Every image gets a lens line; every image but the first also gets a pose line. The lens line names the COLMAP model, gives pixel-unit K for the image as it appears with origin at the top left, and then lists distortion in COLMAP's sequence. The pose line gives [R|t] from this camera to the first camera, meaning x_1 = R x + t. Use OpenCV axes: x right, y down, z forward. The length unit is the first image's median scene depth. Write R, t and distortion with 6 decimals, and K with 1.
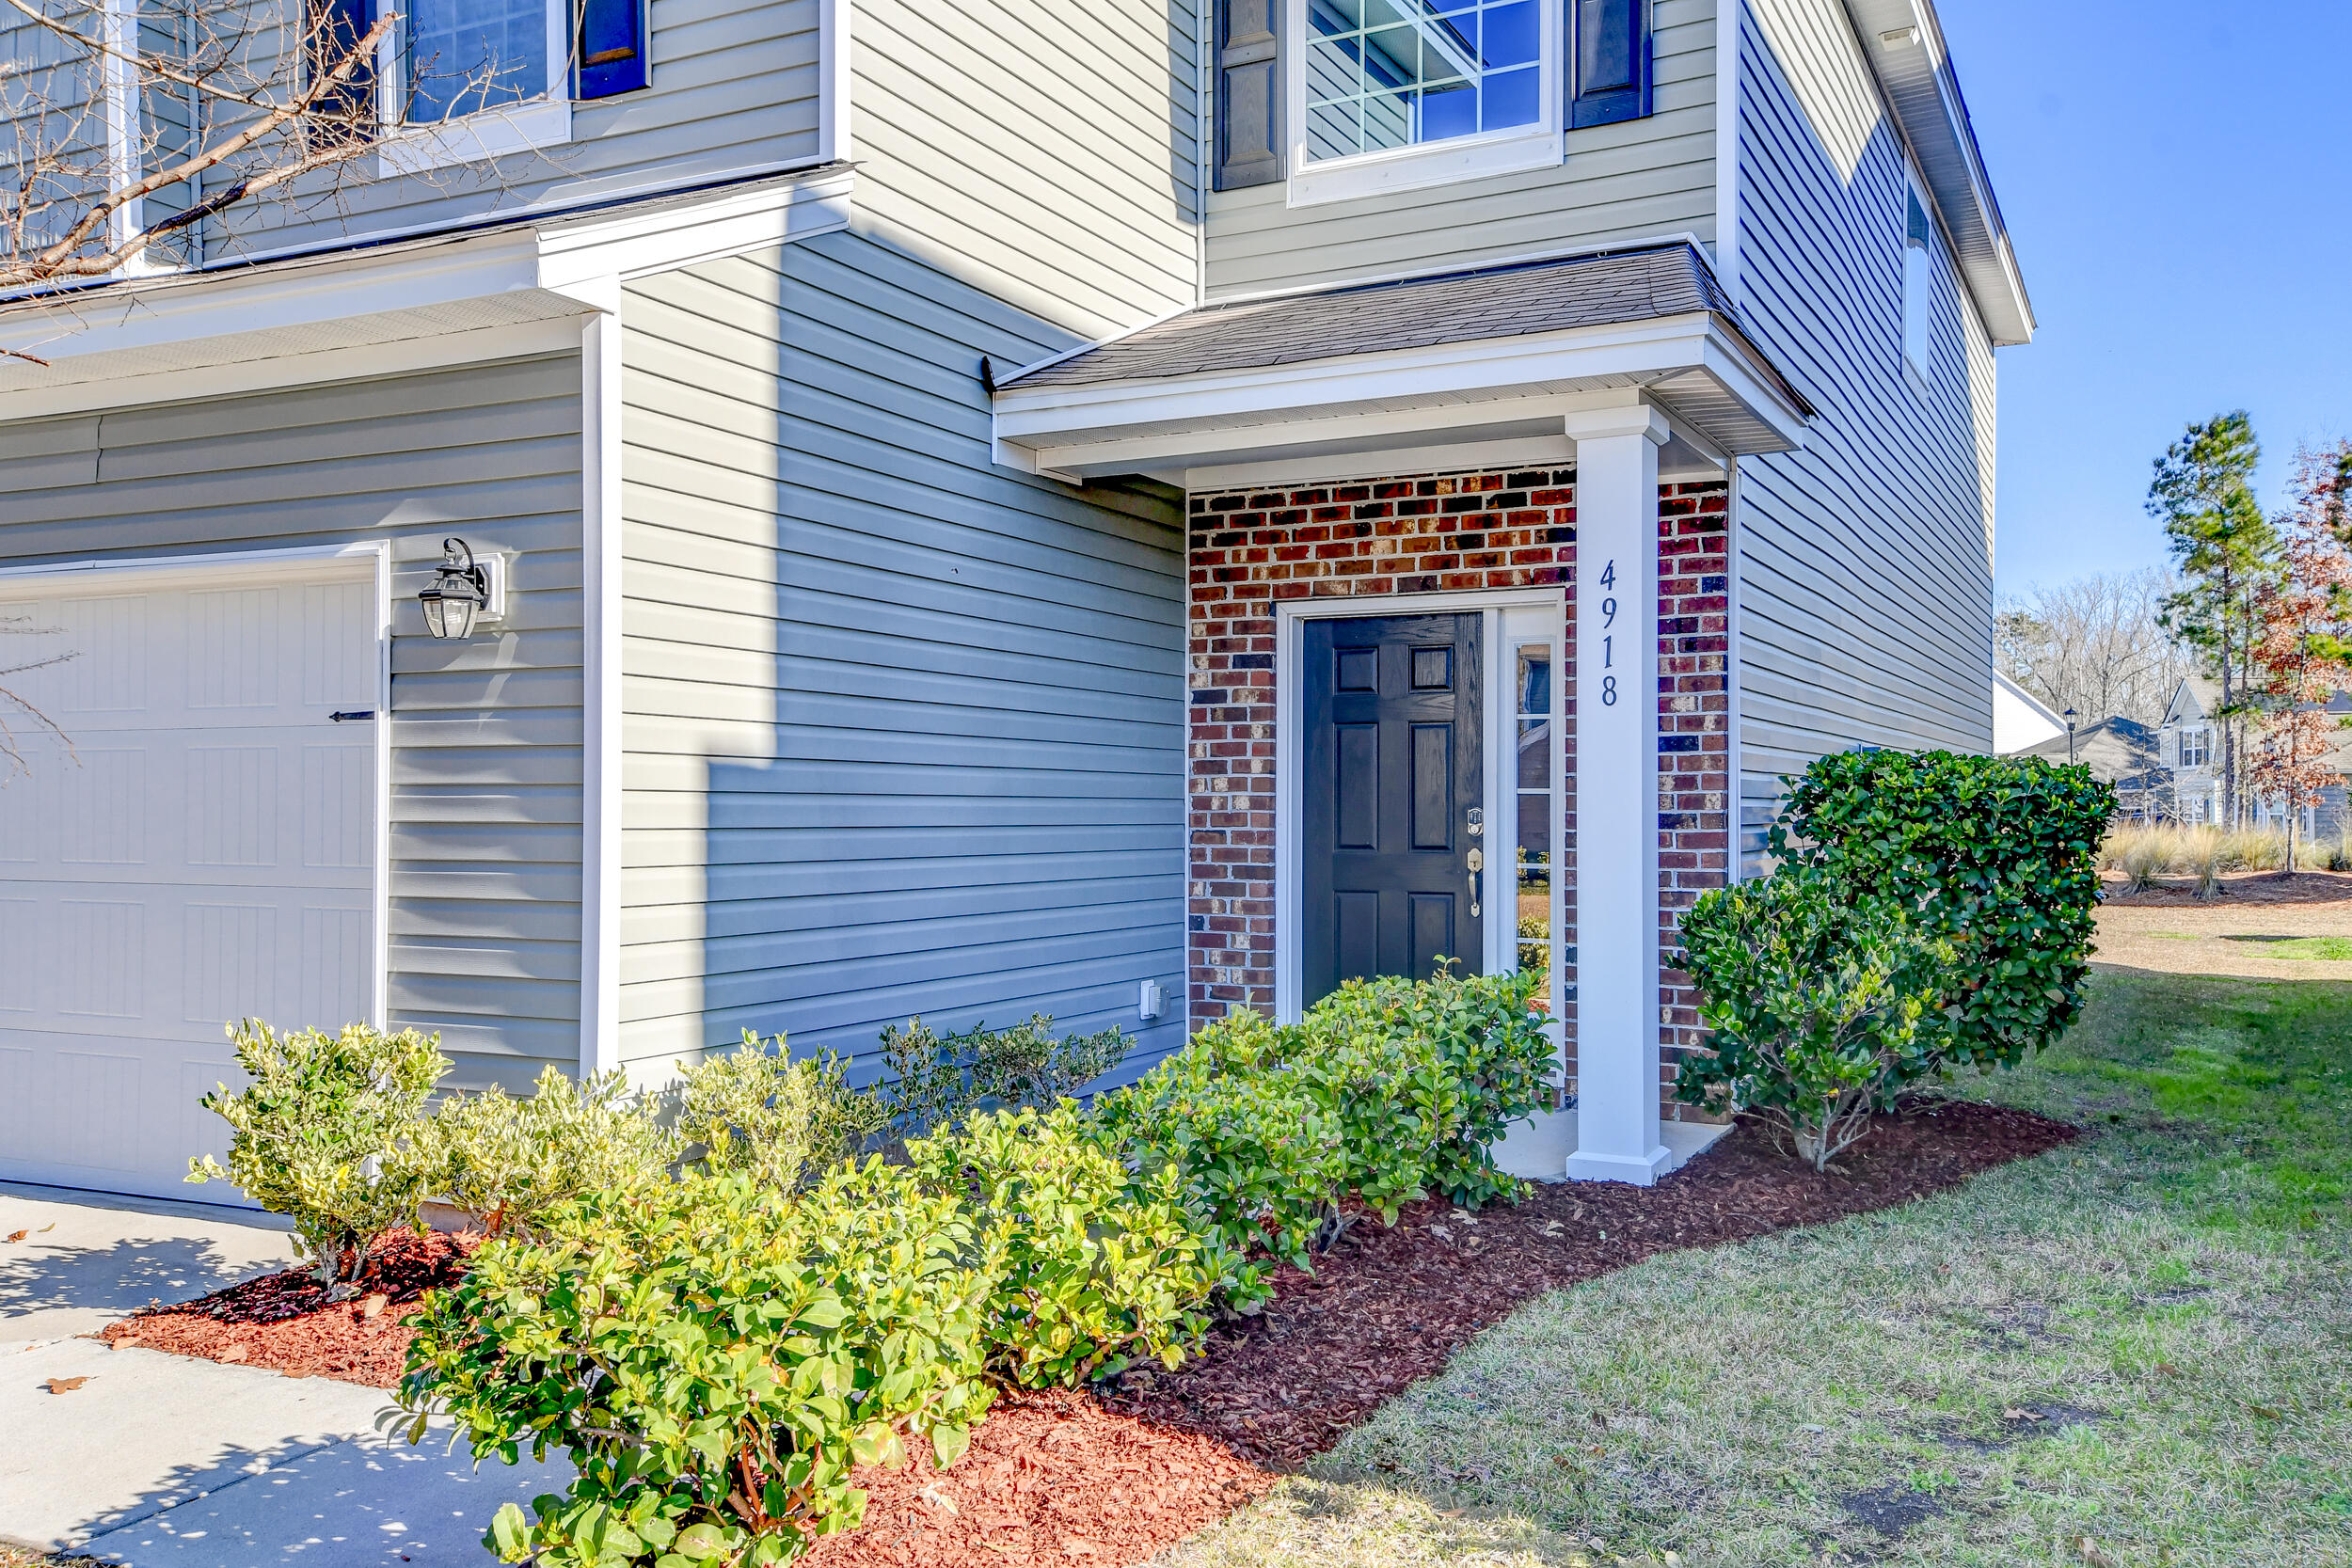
lens RADIAL K [[2043.4, 0, 1177.9], [0, 2043.4, 763.5], [0, 0, 1]] dist [0.066193, 0.050221]
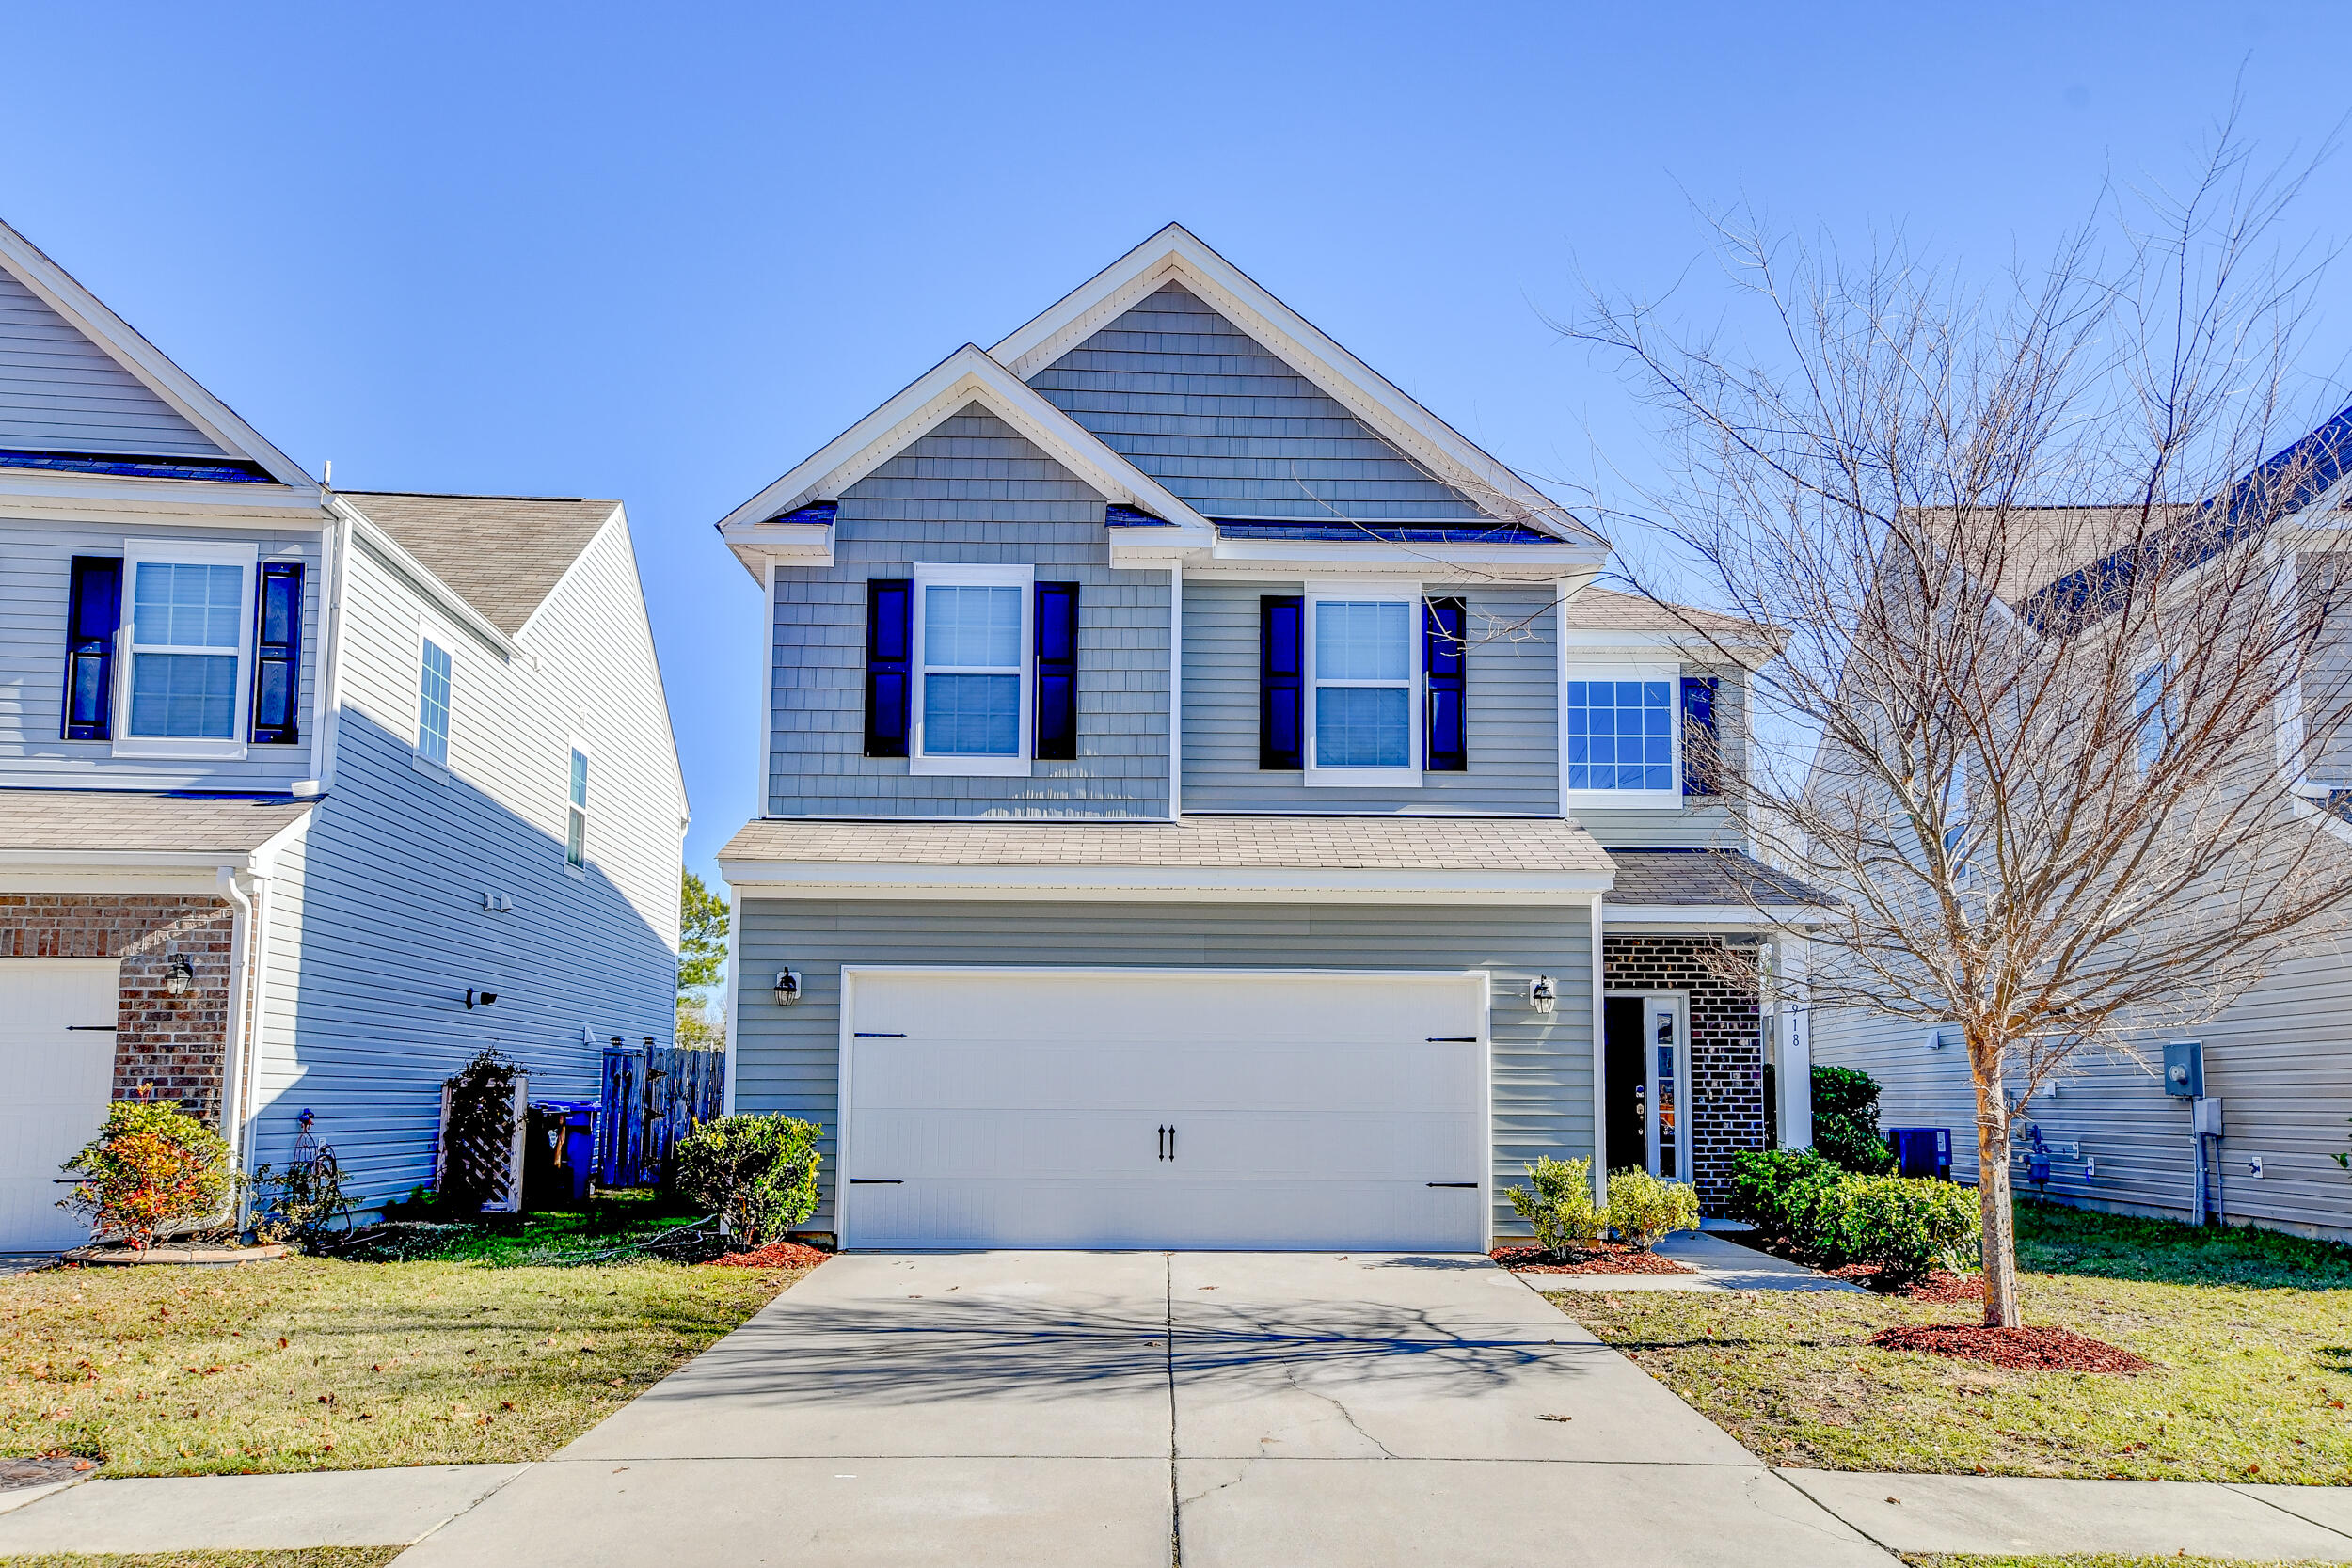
lens RADIAL K [[2055.4, 0, 1219.0], [0, 2055.4, 856.0], [0, 0, 1]] dist [0.065021, 0.040234]
pose [[0.862055, 0.065818, 0.502523, -1.344427], [-0.016304, 0.994620, -0.102301, 0.009747], [-0.506552, 0.079996, 0.858490, -0.689848]]
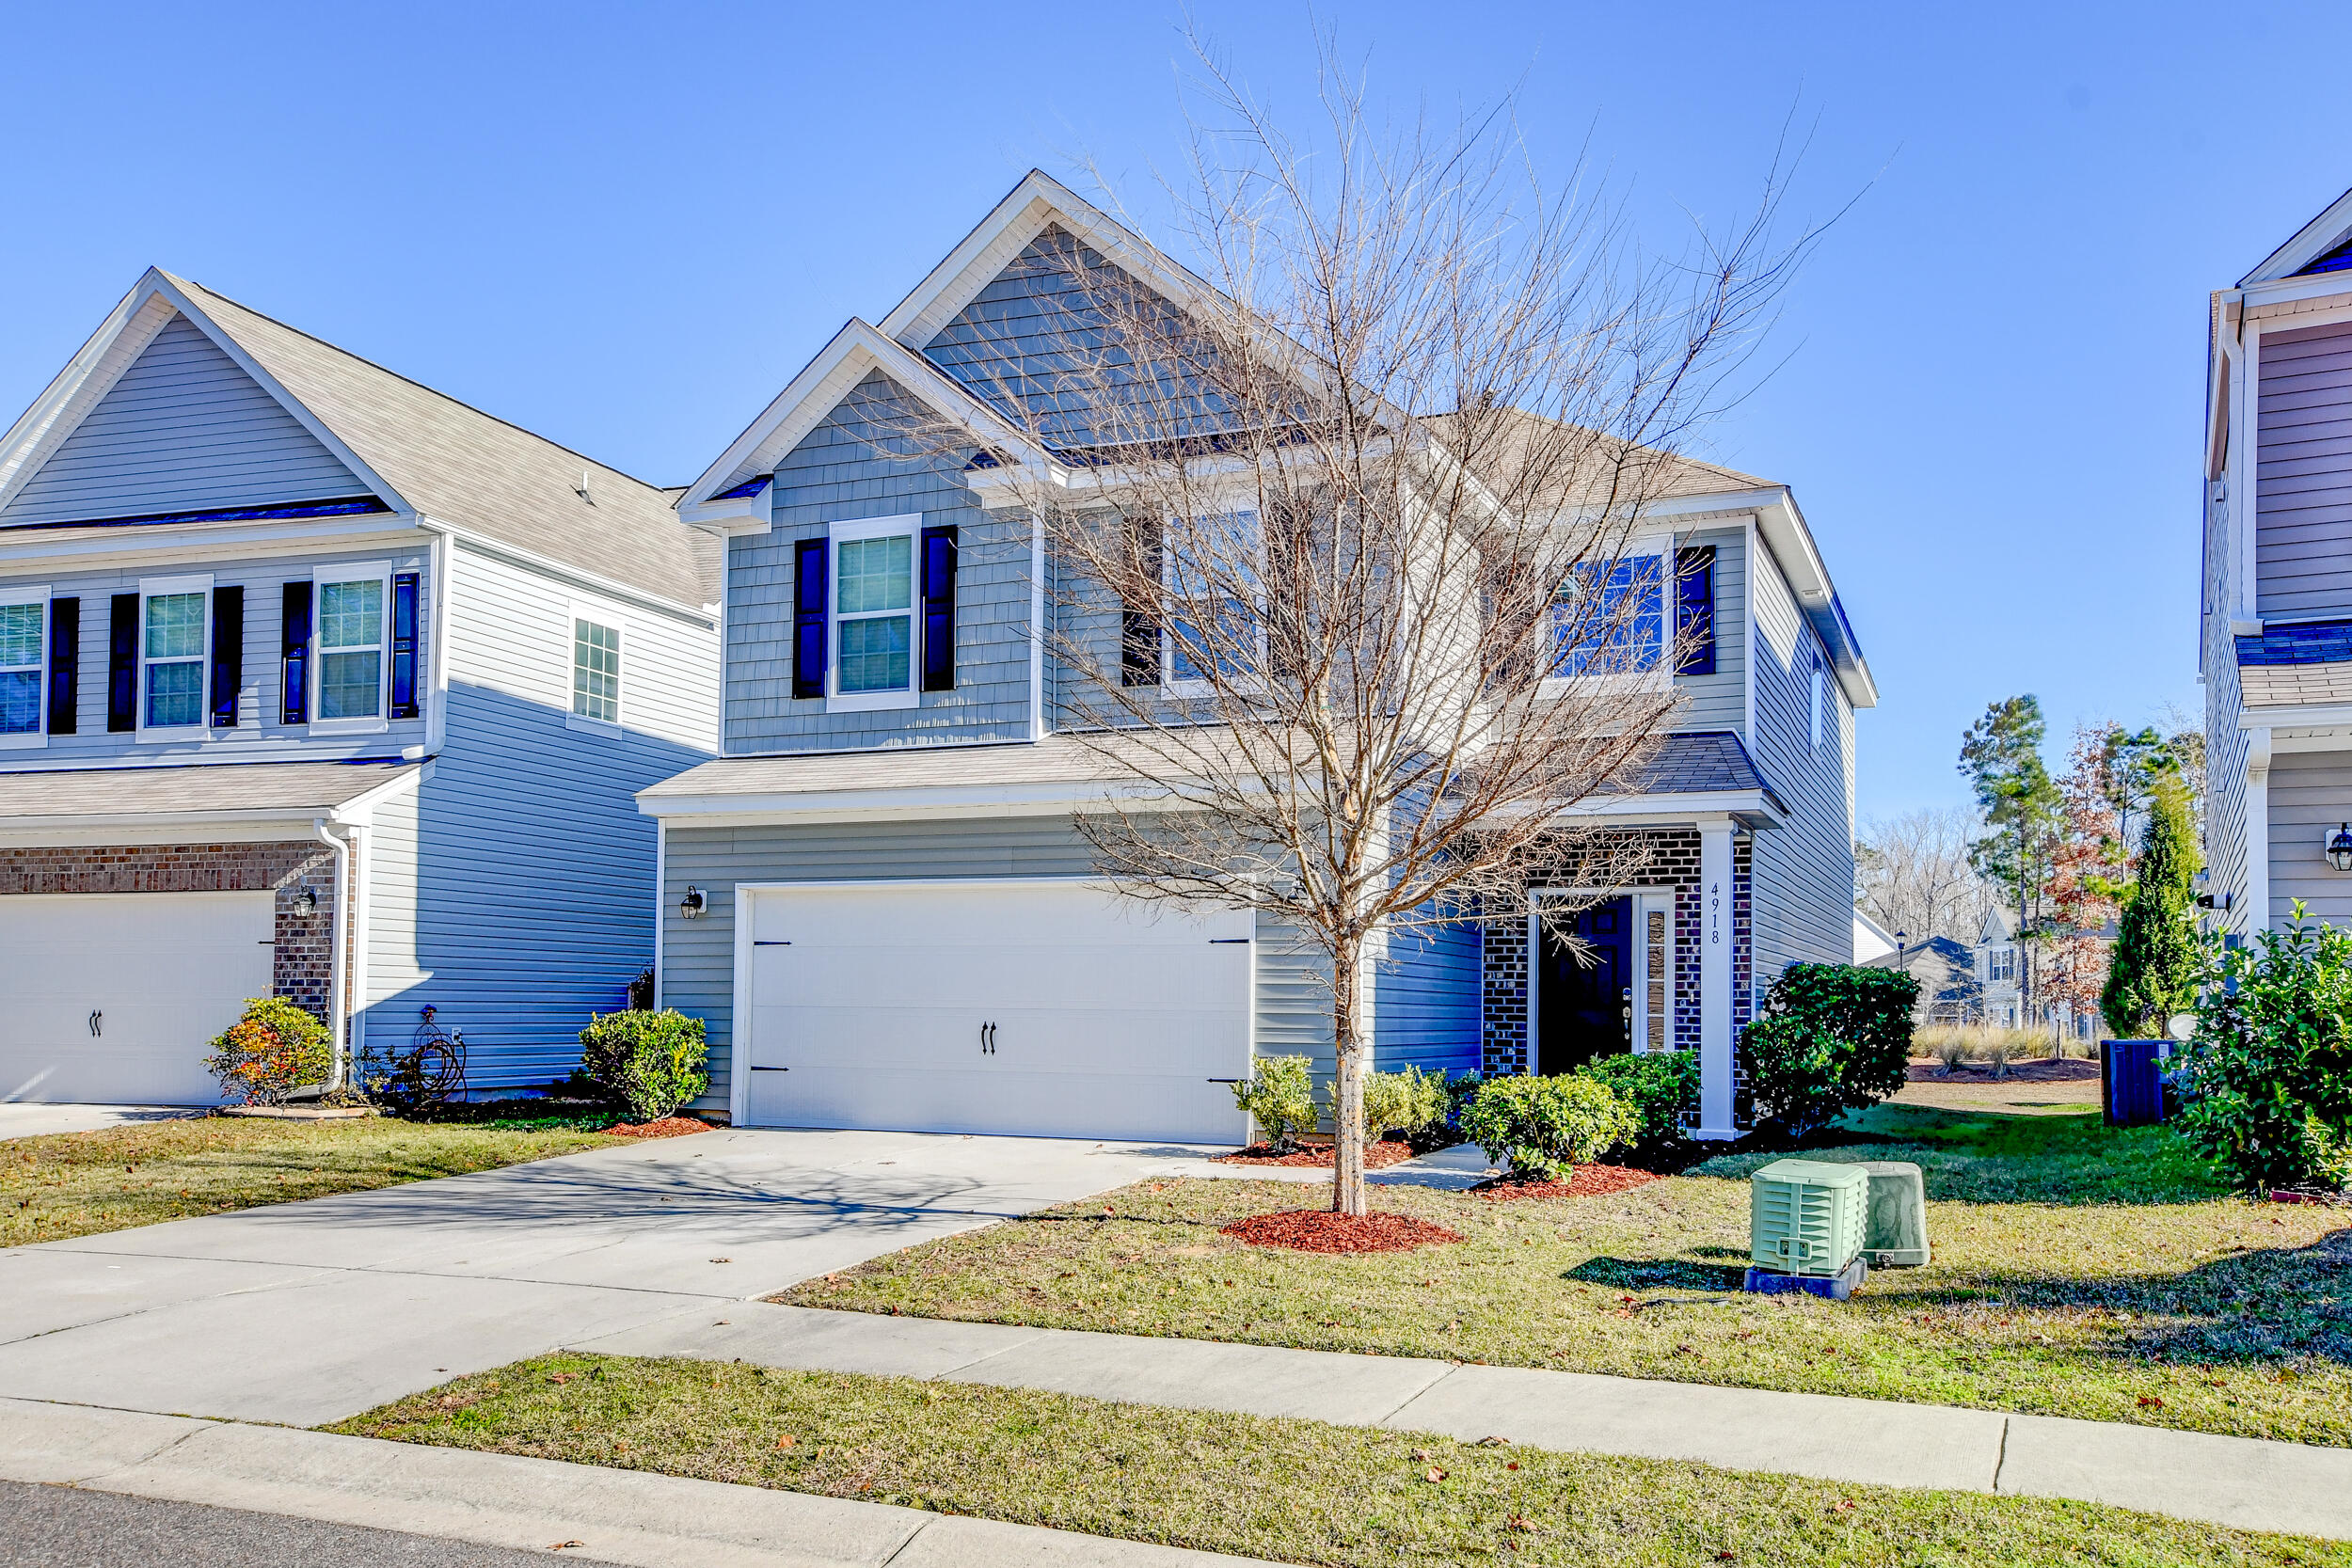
lens RADIAL K [[2131.6, 0, 1129.8], [0, 2131.6, 906.7], [0, 0, 1]] dist [0.069683, 0.000000]
pose [[0.997957, 0.013306, 0.062486, -0.489444], [-0.011449, 0.999485, -0.029969, 0.009729], [-0.062852, 0.029193, 0.997596, -1.134570]]
